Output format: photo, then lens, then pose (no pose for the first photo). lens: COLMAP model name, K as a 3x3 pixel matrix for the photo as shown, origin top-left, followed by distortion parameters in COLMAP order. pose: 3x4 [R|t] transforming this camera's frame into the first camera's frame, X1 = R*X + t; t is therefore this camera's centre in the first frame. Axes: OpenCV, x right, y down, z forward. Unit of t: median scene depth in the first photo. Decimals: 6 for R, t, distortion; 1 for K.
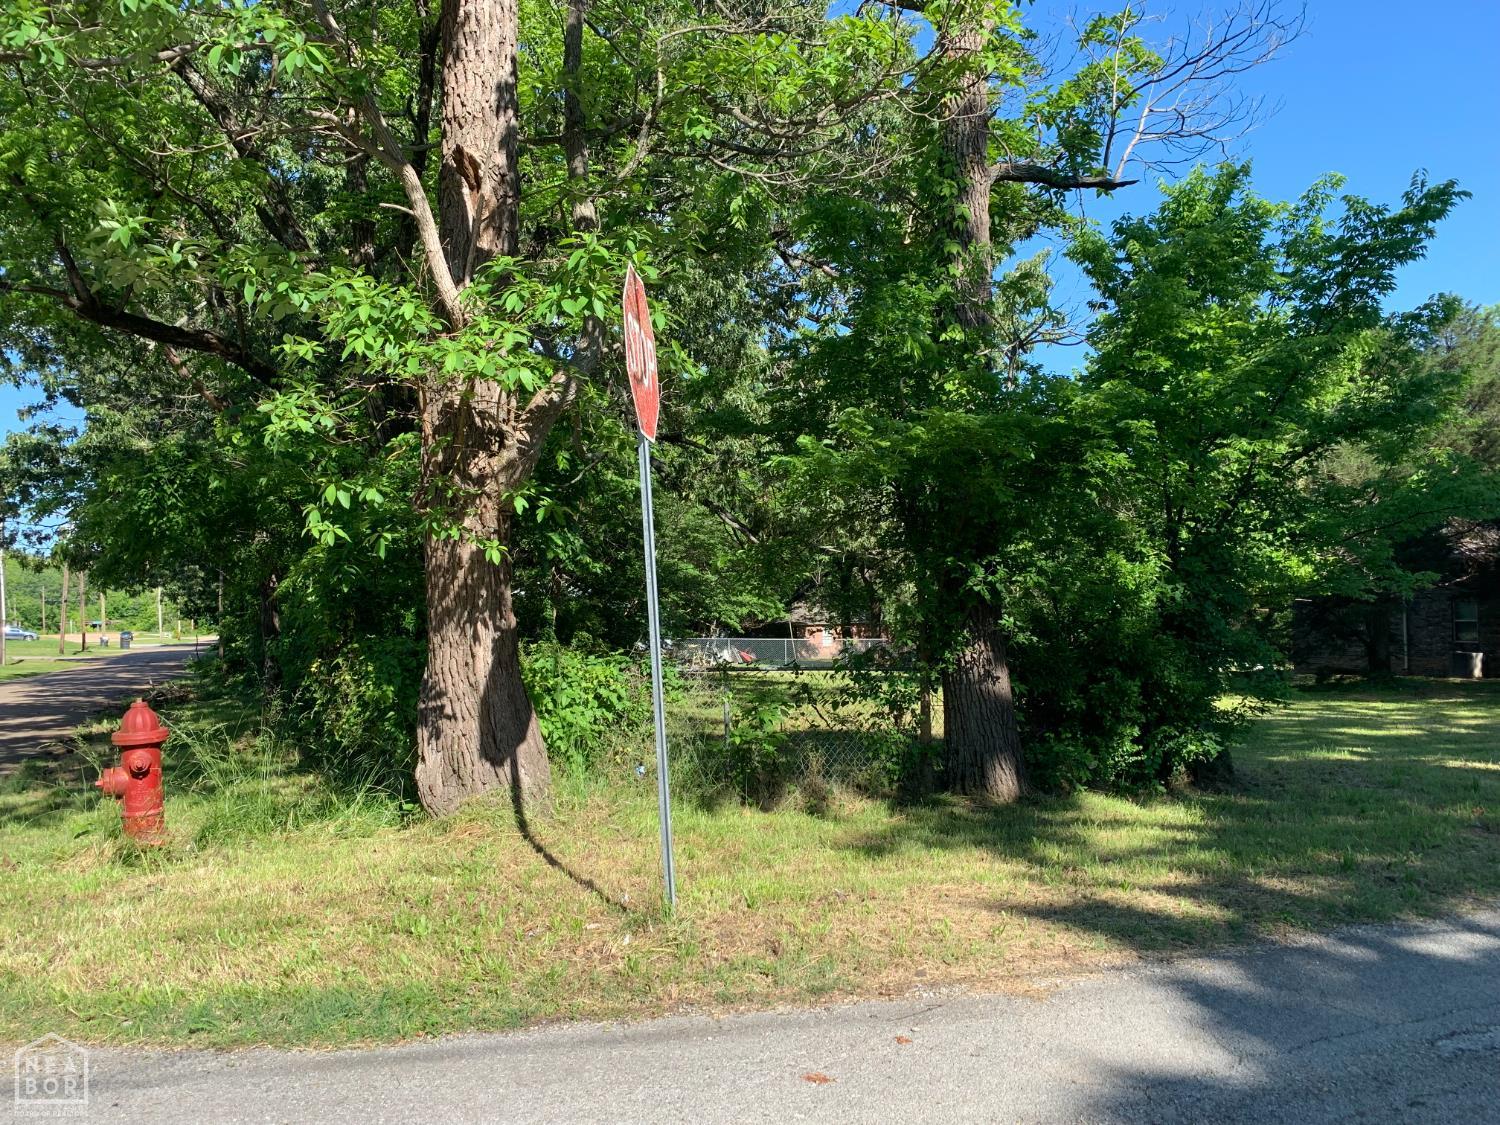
lens RADIAL K [[1125.0, 0, 730.5], [0, 1125.0, 567.0], [0, 0, 1]] dist [0.026721, -0.032819]
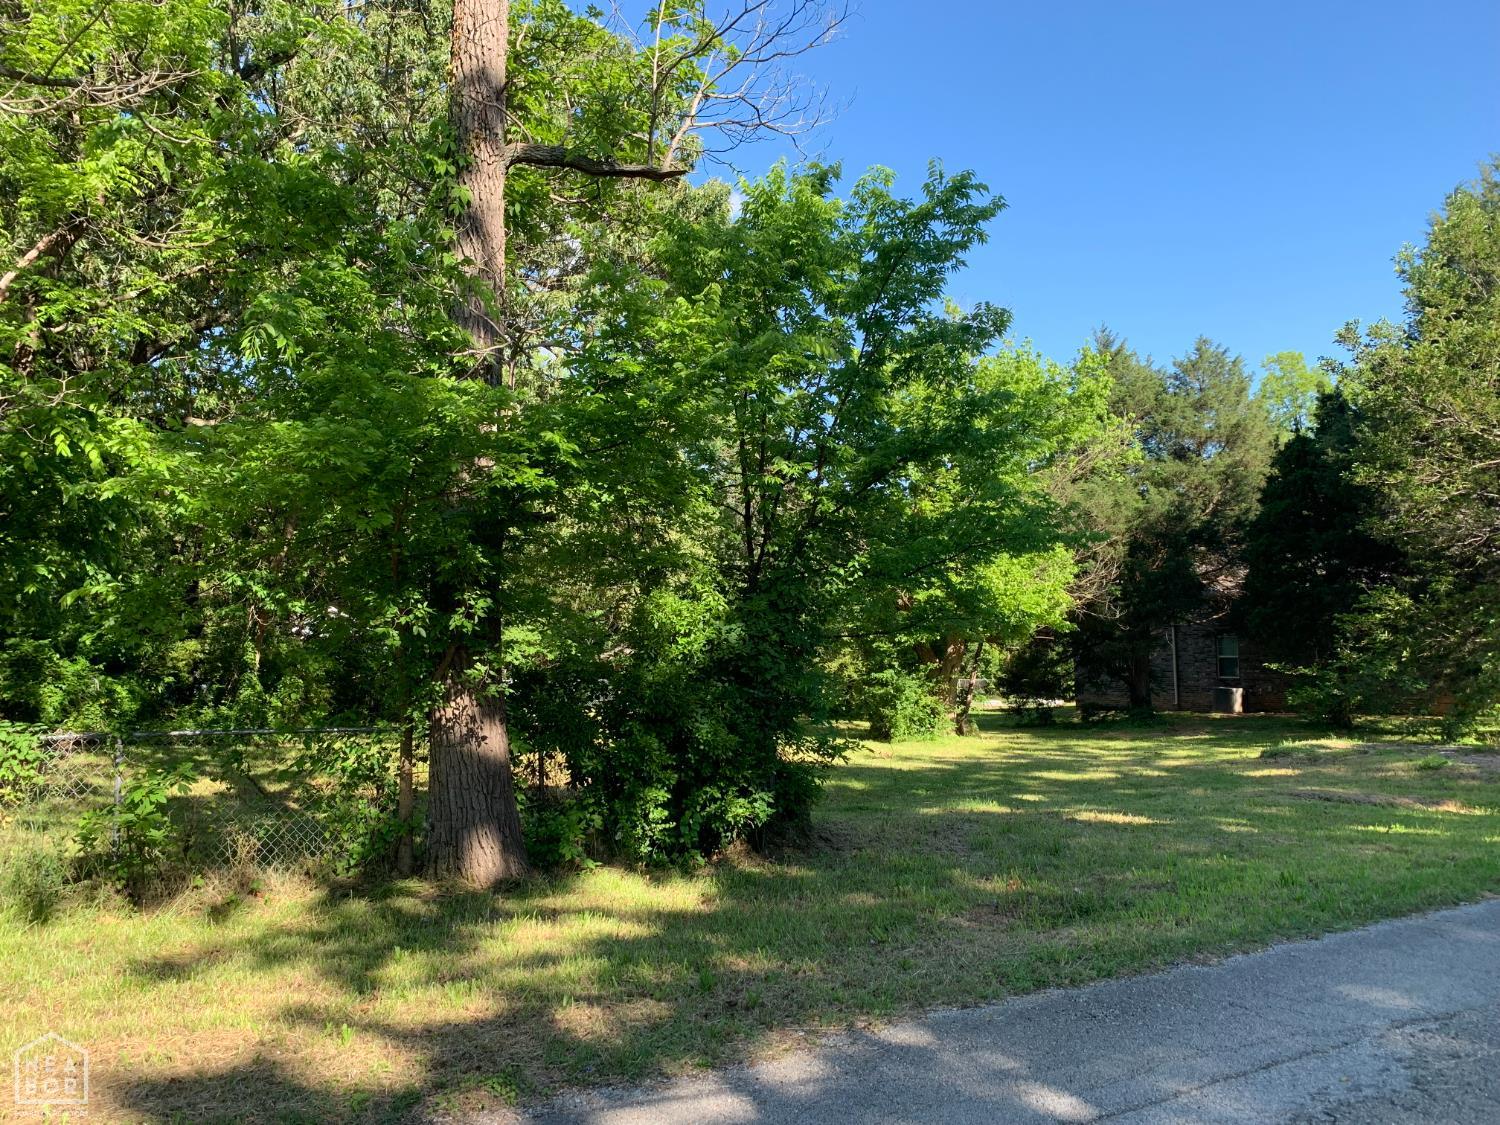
lens RADIAL K [[1121.0, 0, 726.4], [0, 1121.0, 559.8], [0, 0, 1]] dist [0.066669, -0.084487]
pose [[0.993339, 0.001399, 0.115221, 0.303460], [0.003257, 0.999186, -0.040211, 0.000144], [-0.115184, 0.040318, 0.992526, 0.129581]]
